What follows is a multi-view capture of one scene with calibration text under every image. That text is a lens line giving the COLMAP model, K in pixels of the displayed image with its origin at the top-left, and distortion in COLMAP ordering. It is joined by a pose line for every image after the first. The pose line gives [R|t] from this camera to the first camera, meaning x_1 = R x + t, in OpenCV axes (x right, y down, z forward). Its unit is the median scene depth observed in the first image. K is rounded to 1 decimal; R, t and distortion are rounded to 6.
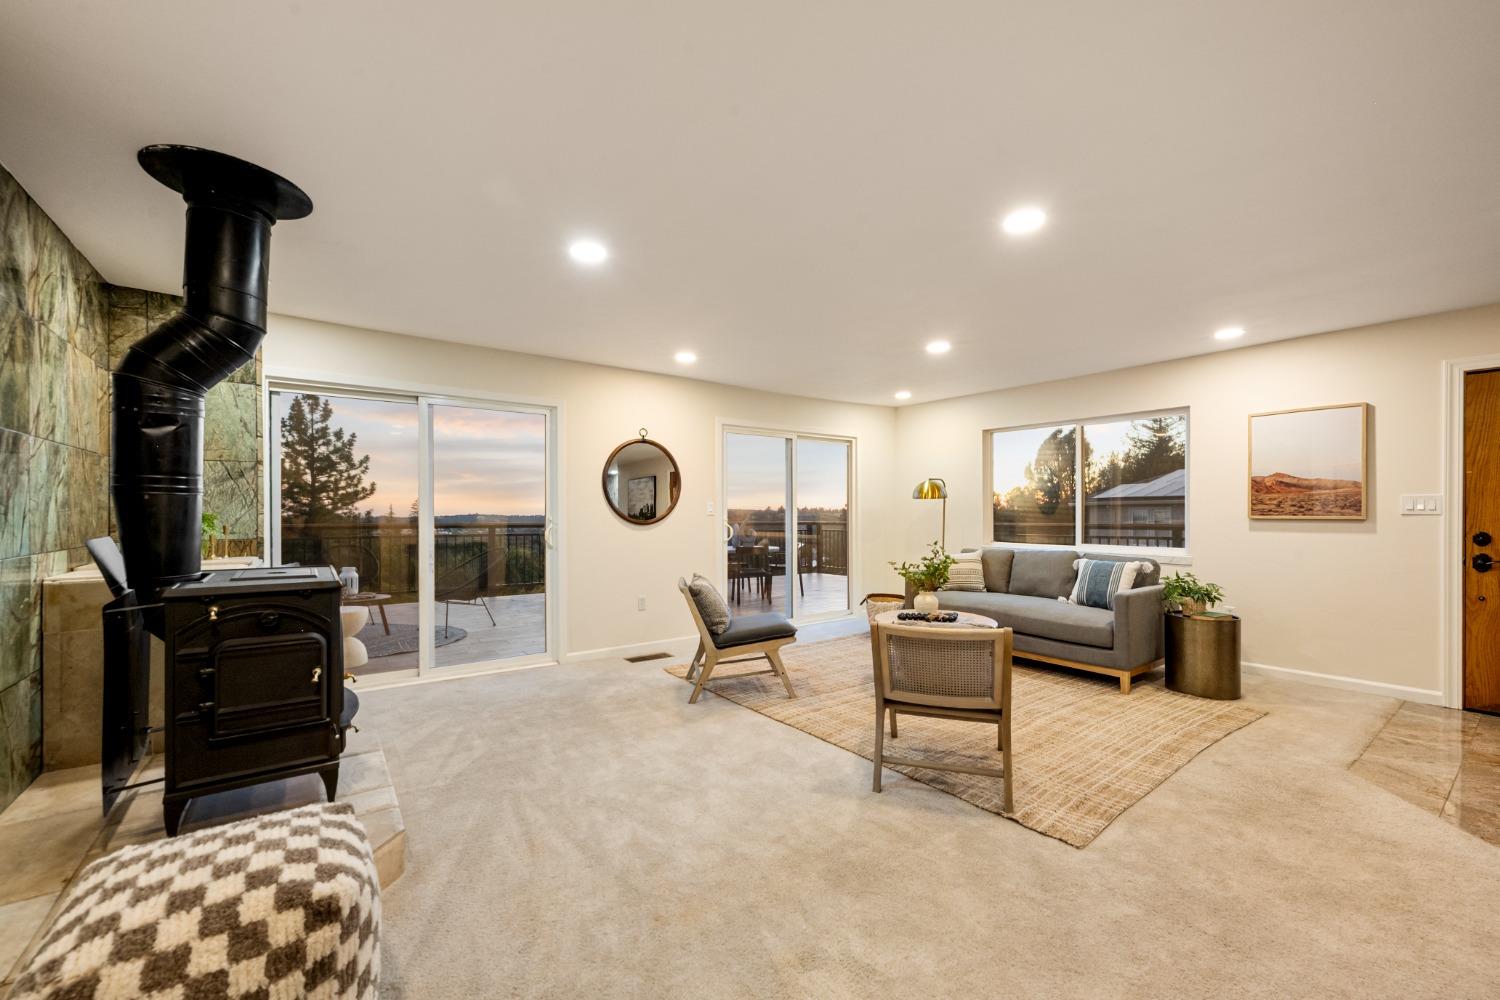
lens RADIAL K [[601.5, 0, 749.5], [0, 601.5, 505.2], [0, 0, 1]] dist [0.003576, 0.000393]
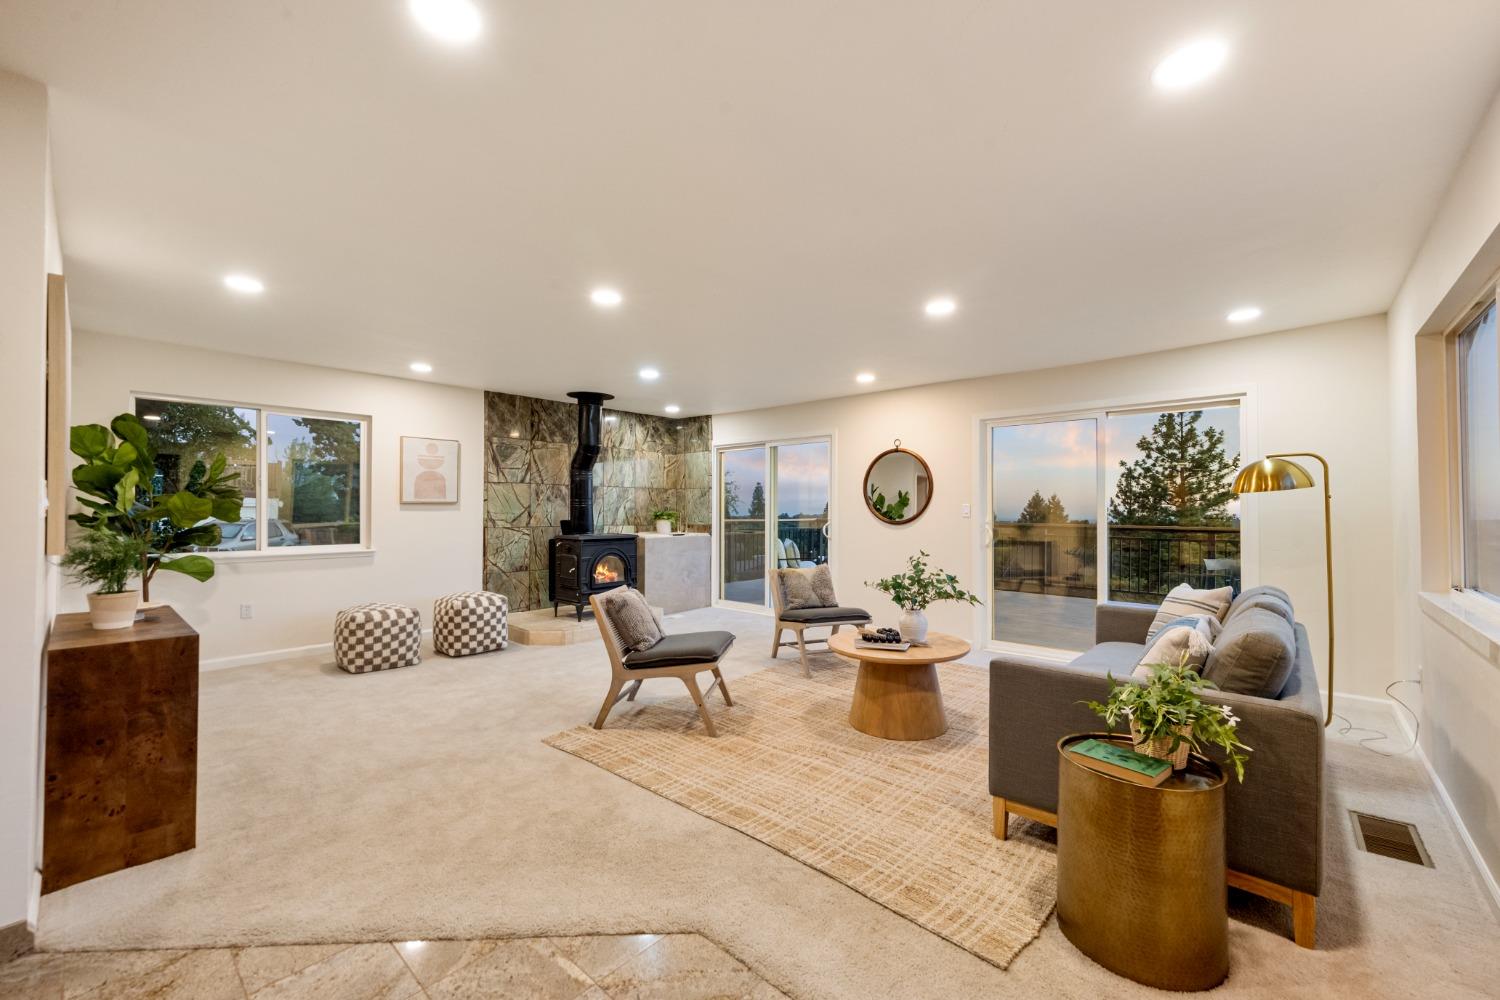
lens RADIAL K [[601.5, 0, 750.4], [0, 601.5, 503.3], [0, 0, 1]] dist [0.003576, 0.000393]
pose [[0.200192, -0.010844, -0.979697, 1.189009], [0.005805, 0.999934, -0.009882, 0.002498], [0.979739, -0.003709, 0.200242, 0.684755]]
